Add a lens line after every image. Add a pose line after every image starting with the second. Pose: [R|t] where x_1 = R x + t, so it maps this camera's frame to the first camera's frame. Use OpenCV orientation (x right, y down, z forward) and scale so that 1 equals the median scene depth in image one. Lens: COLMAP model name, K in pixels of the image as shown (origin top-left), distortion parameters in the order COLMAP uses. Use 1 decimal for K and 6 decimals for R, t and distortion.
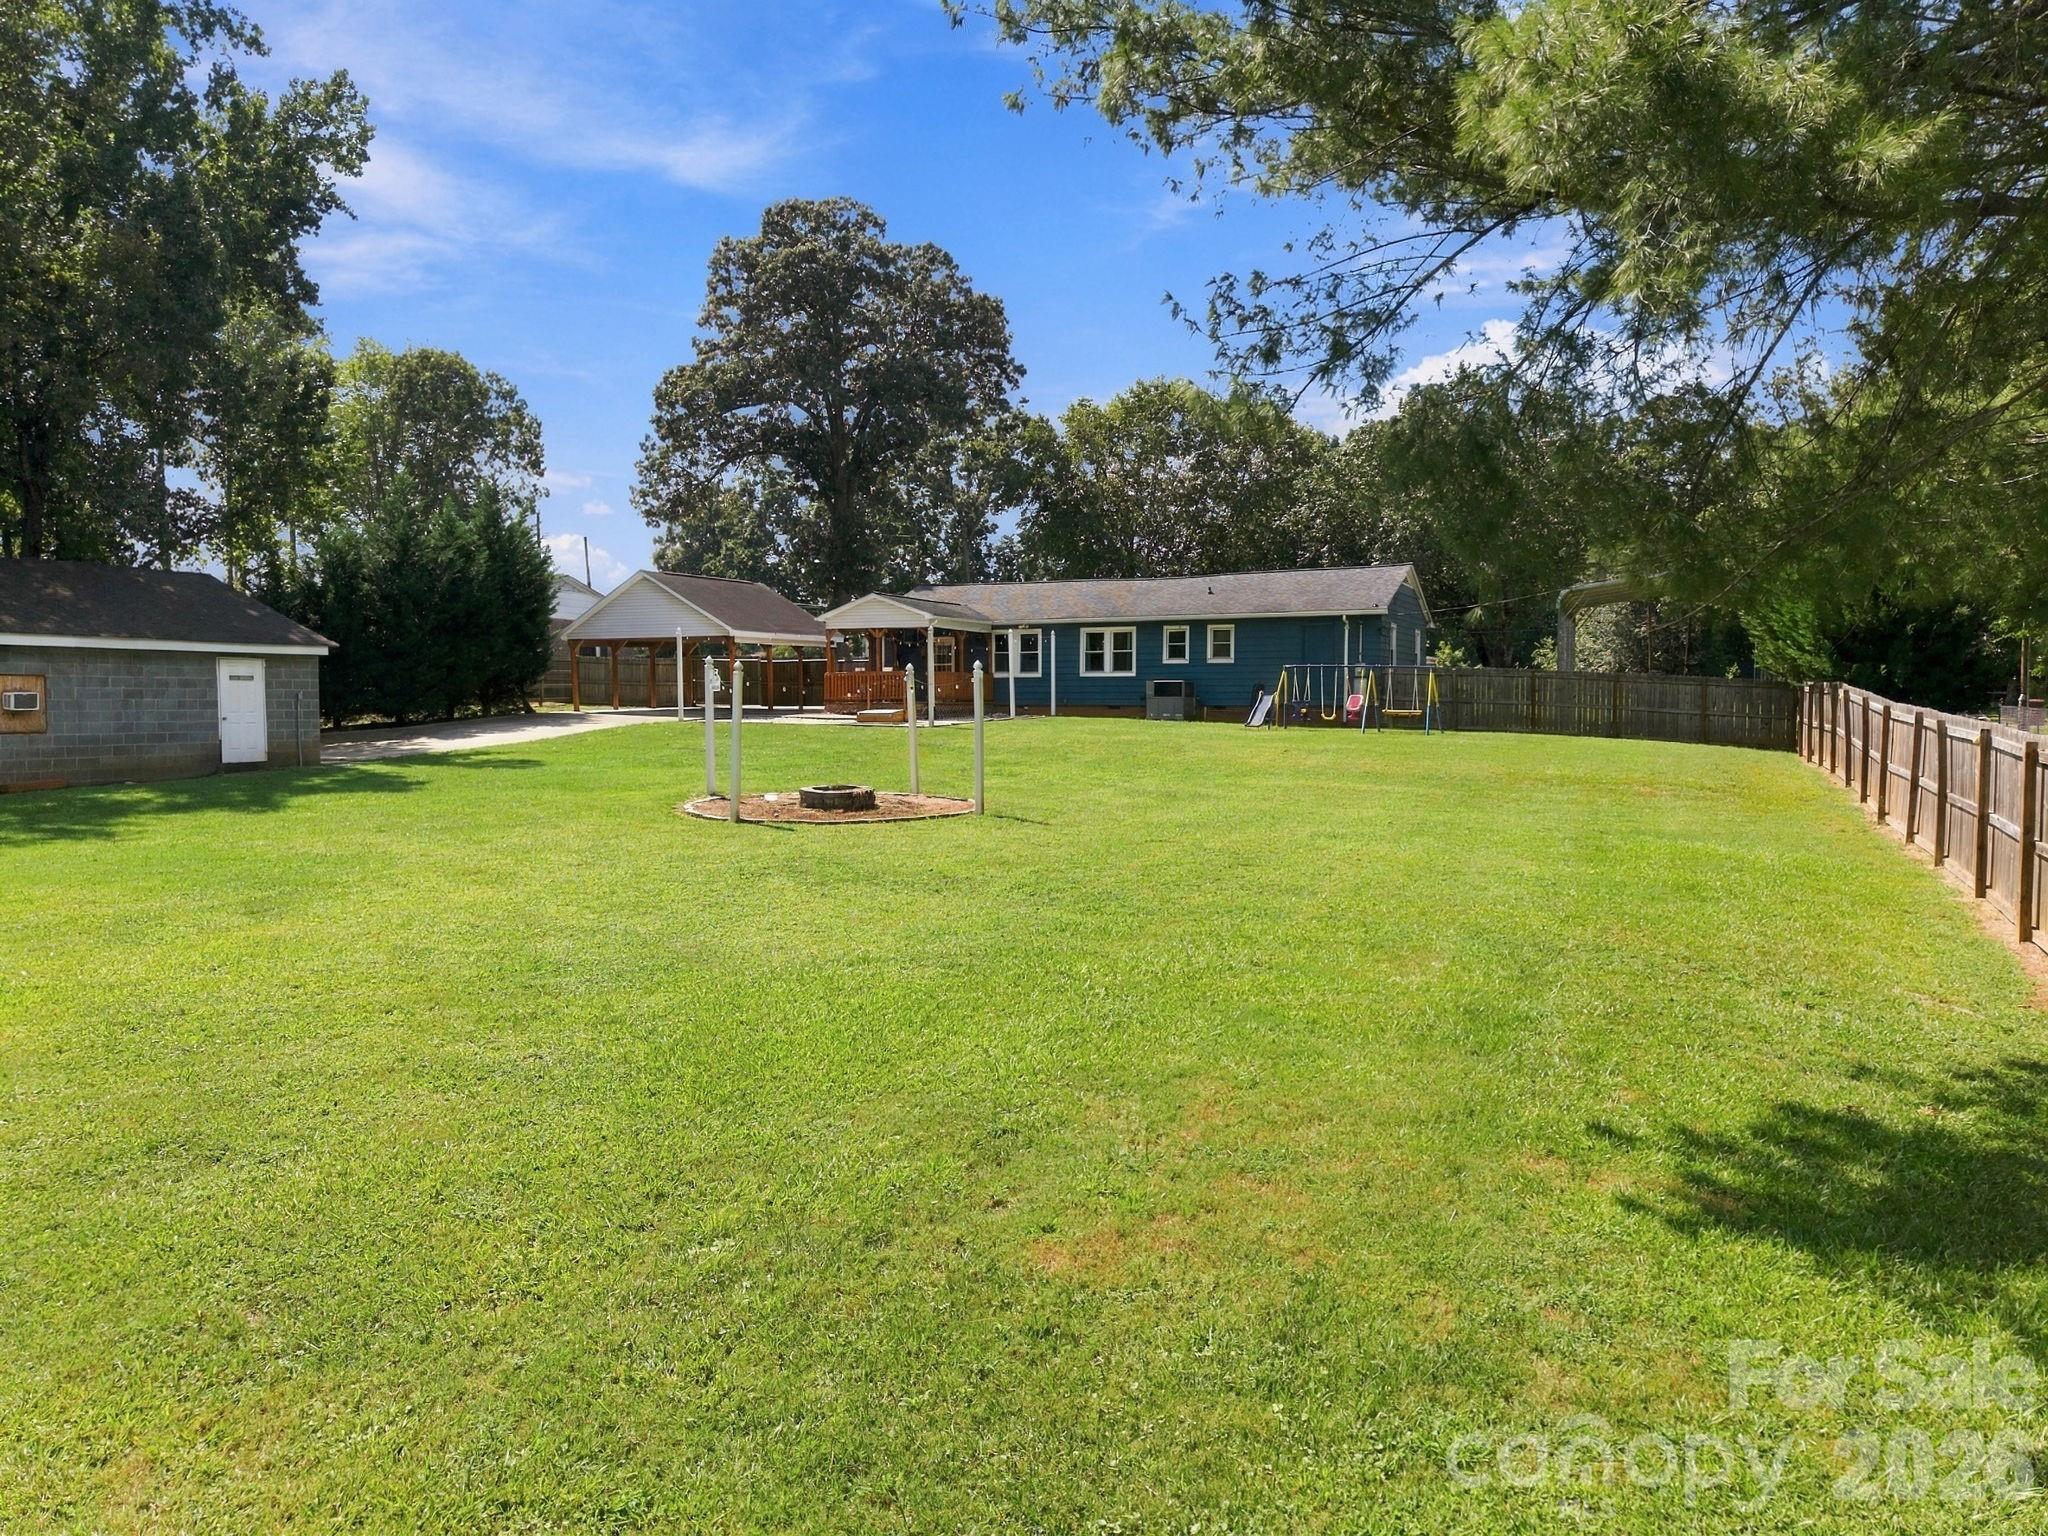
lens RADIAL K [[1355.5, 0, 1028.4], [0, 1355.5, 785.1], [0, 0, 1]] dist [0.007496, -0.006659]
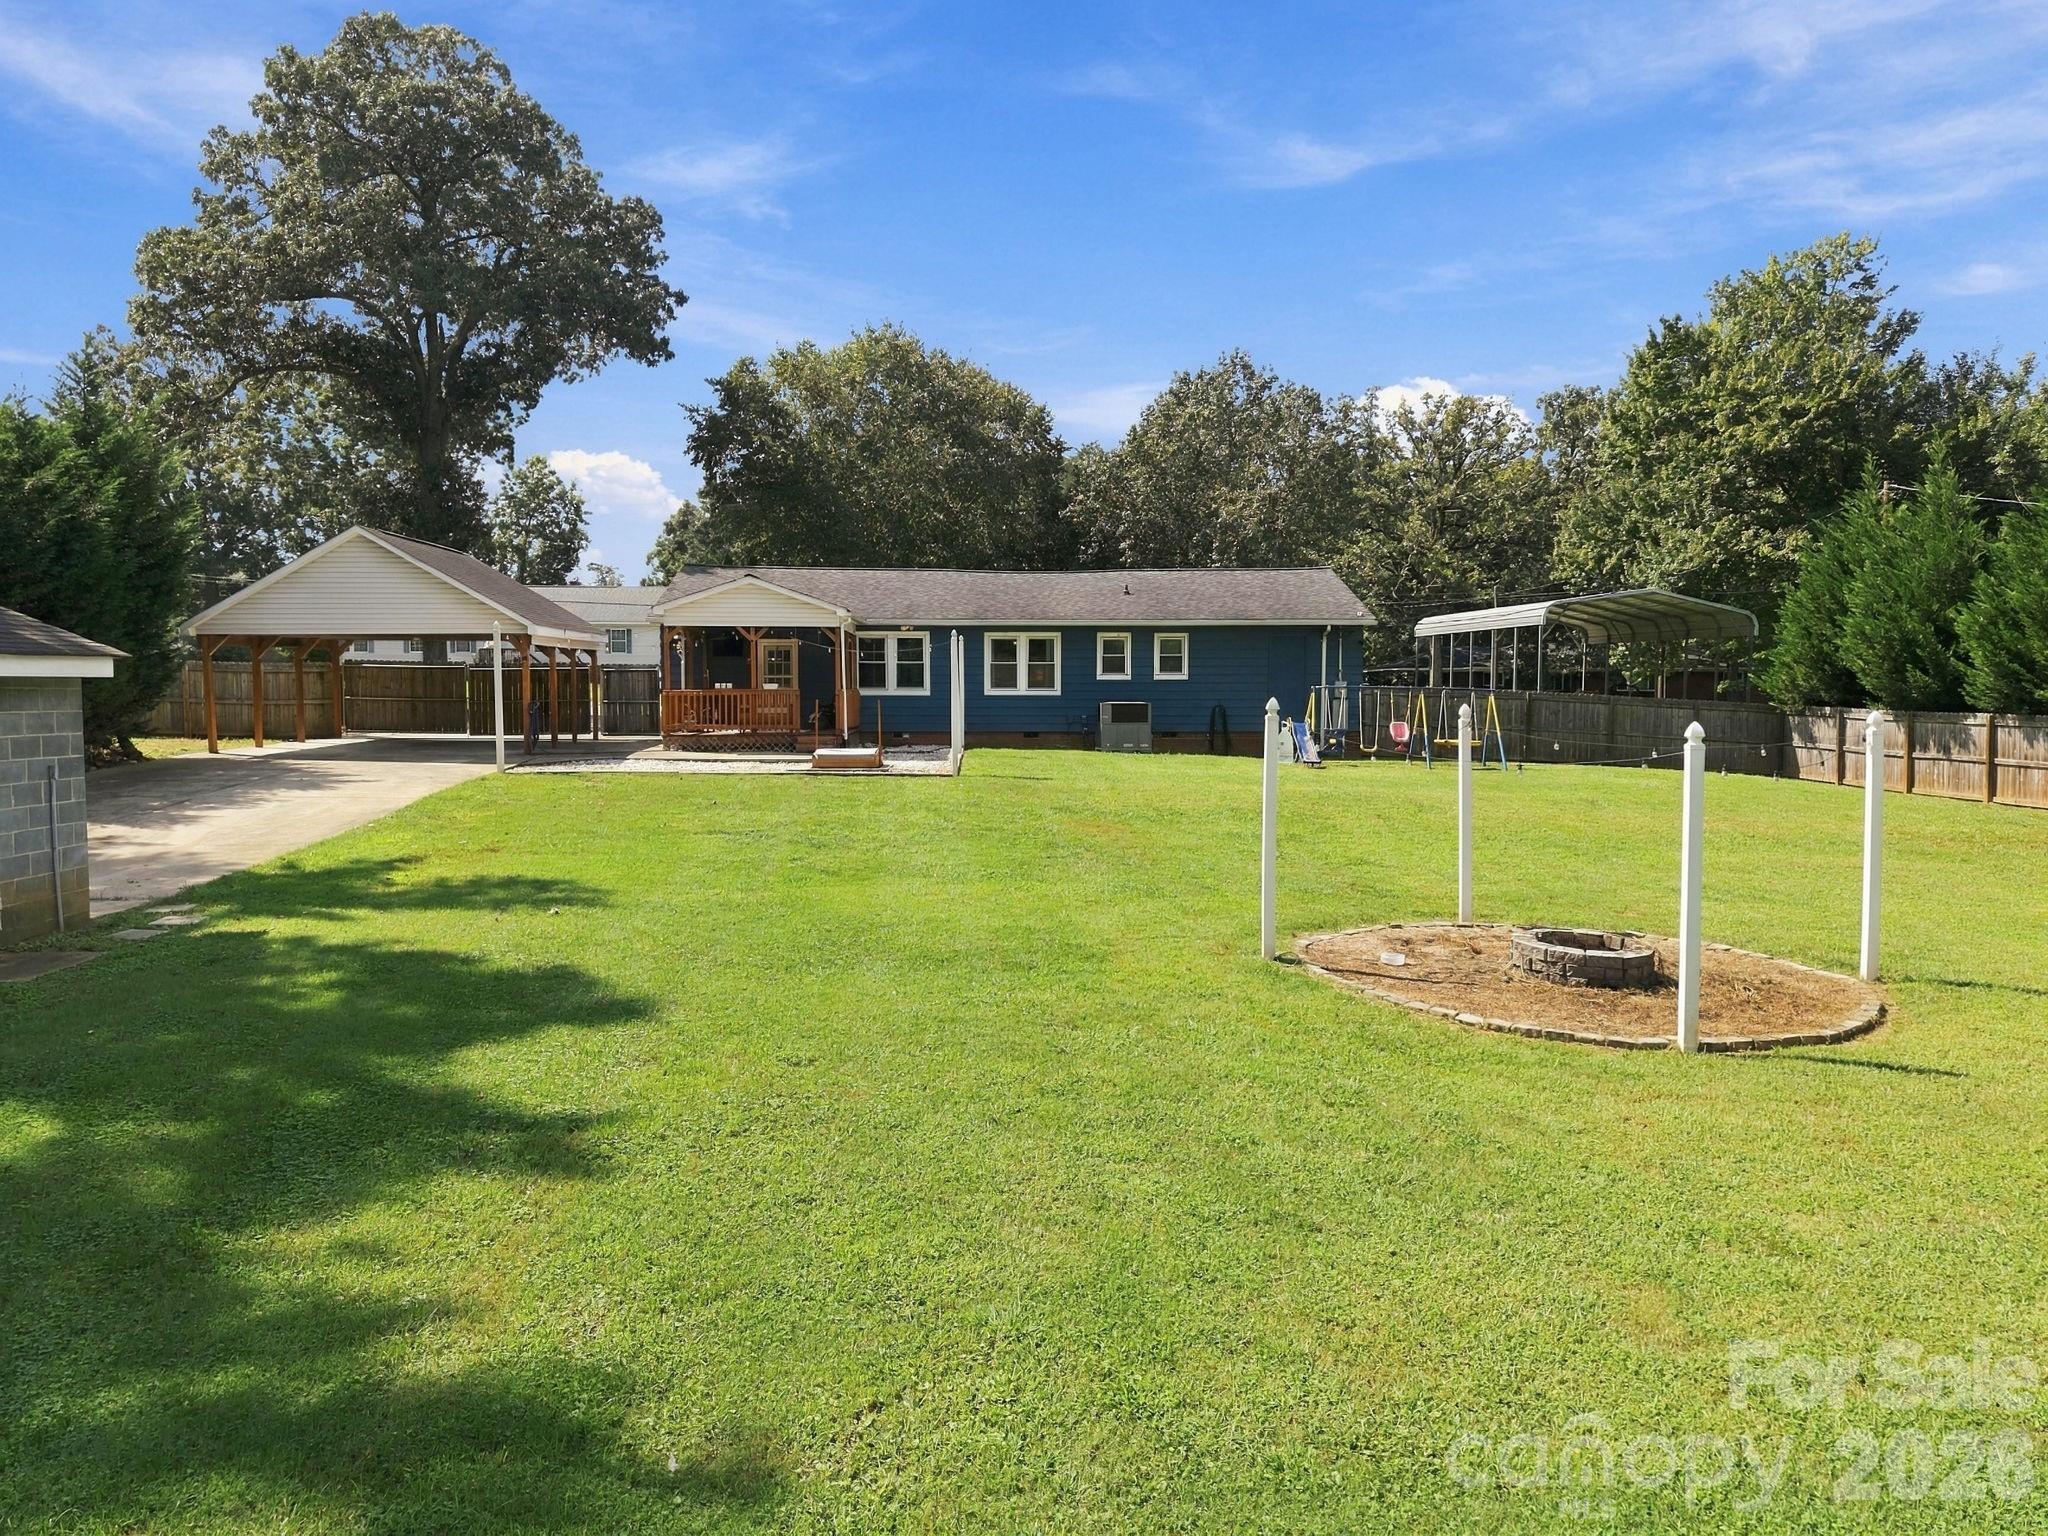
lens RADIAL K [[1355.5, 0, 1027.0], [0, 1355.5, 758.0], [0, 0, 1]] dist [0.007496, -0.006659]
pose [[0.884184, -0.022367, 0.466603, -0.304739], [0.029308, 0.999541, -0.007622, -0.037859], [-0.466218, 0.020414, 0.884434, 0.307981]]
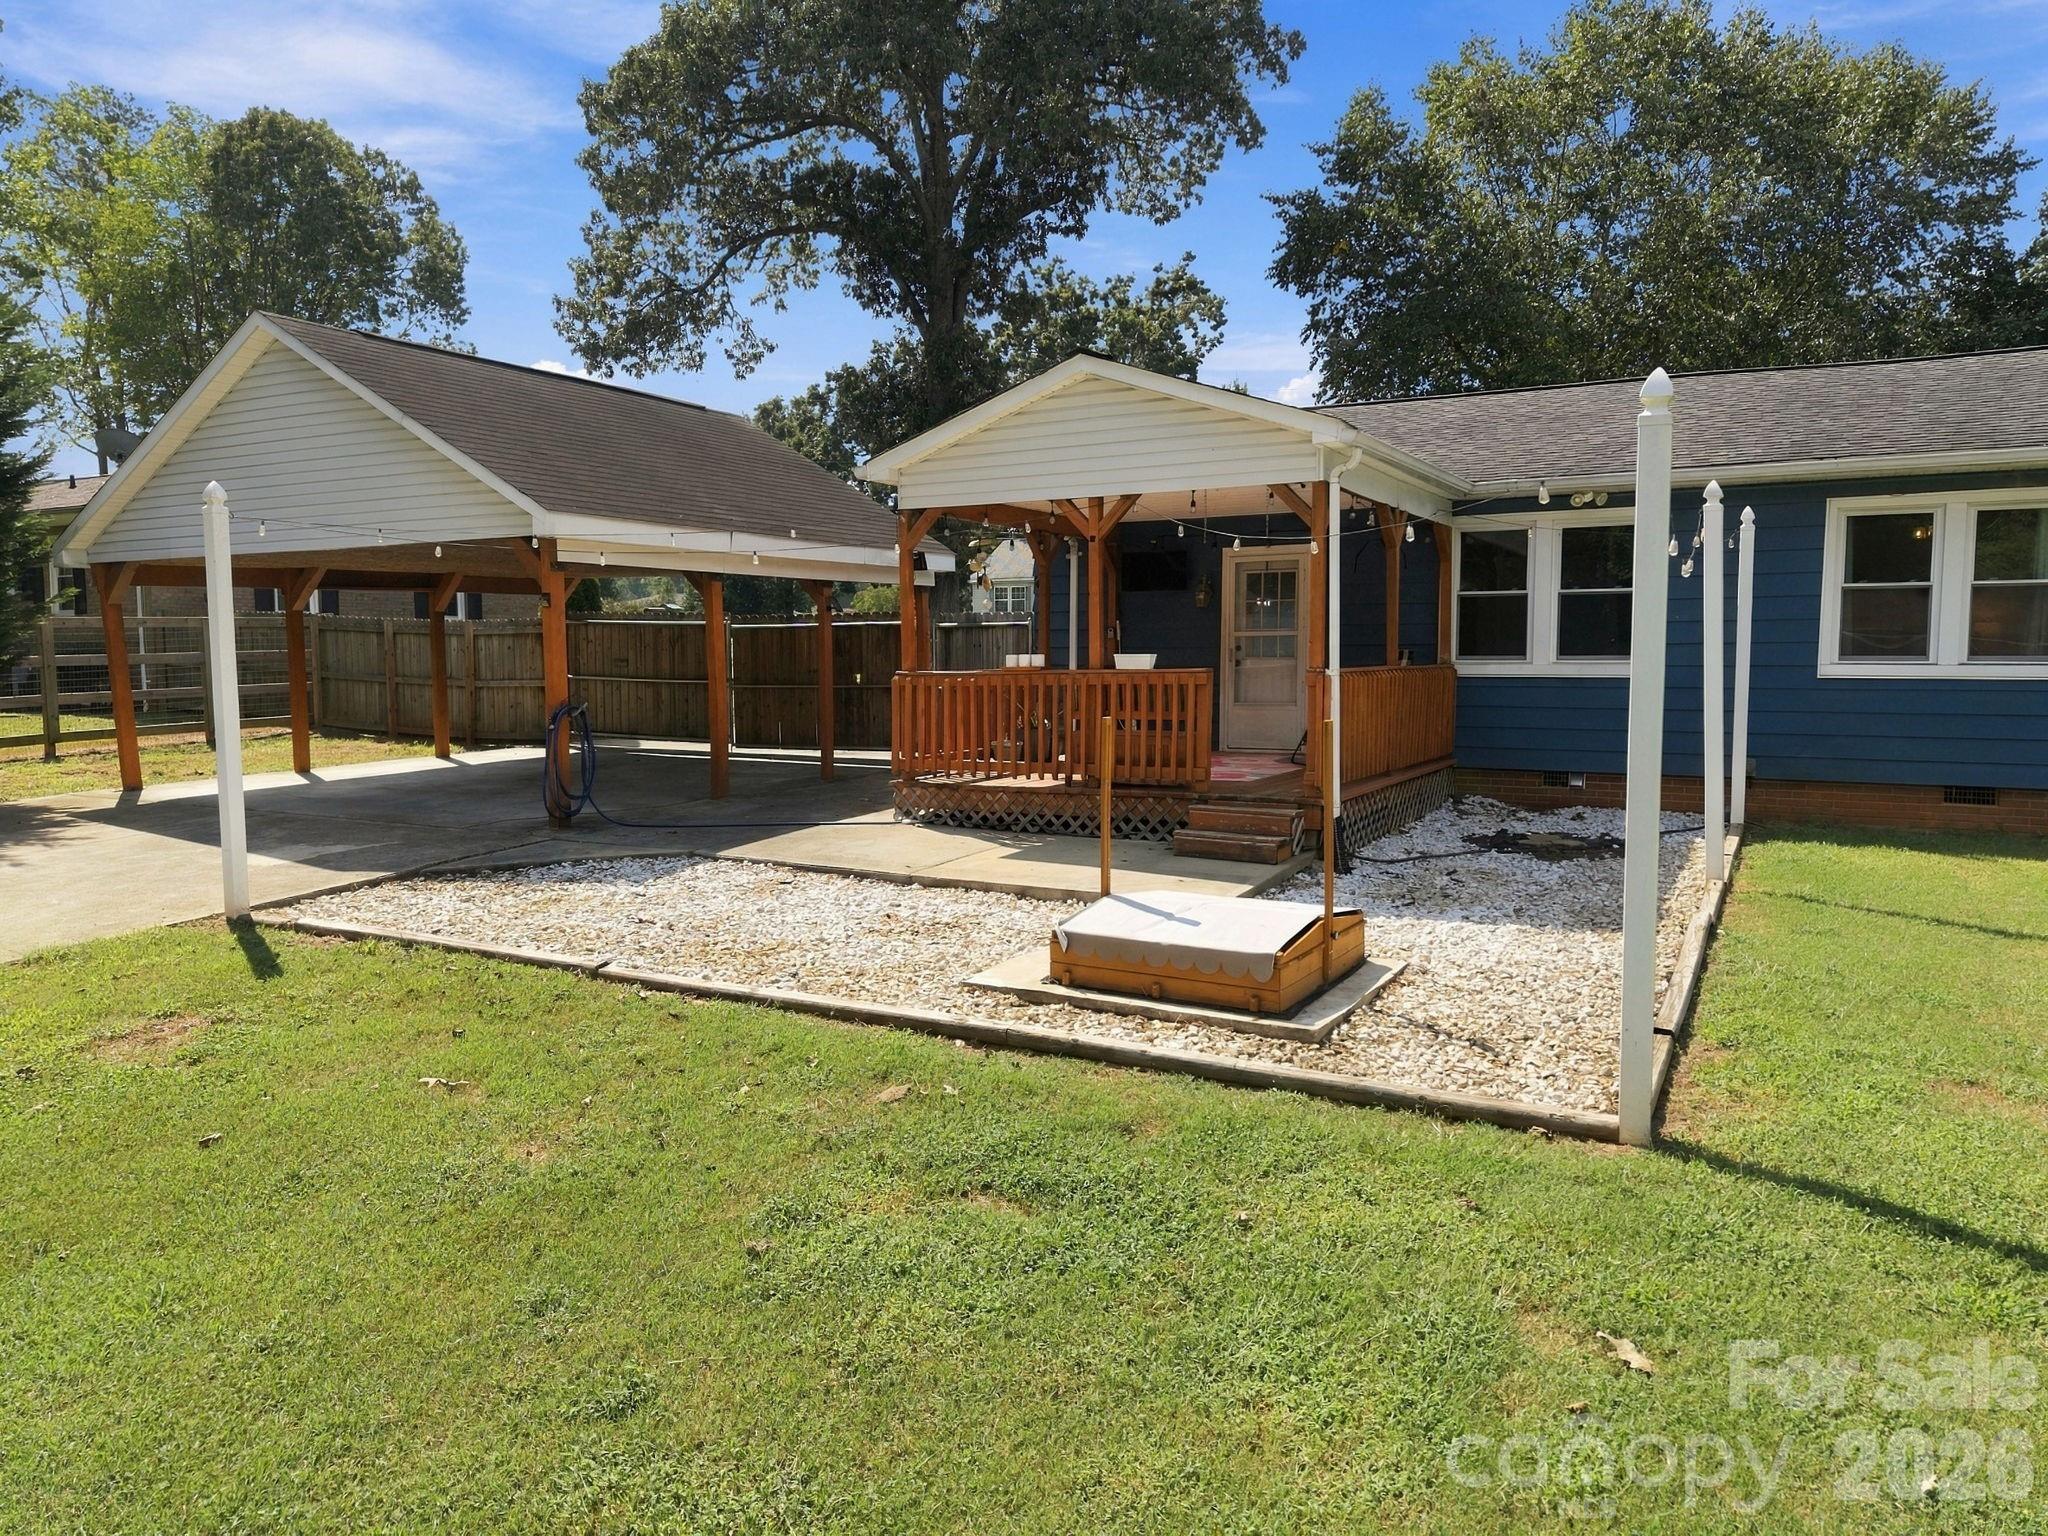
lens RADIAL K [[1355.5, 0, 1029.3], [0, 1355.5, 753.6], [0, 0, 1]] dist [0.007496, -0.006659]
pose [[0.997698, -0.000140, -0.067814, -0.104158], [0.000986, 0.999922, 0.012430, -0.068687], [0.067807, -0.012468, 0.997621, 0.719352]]
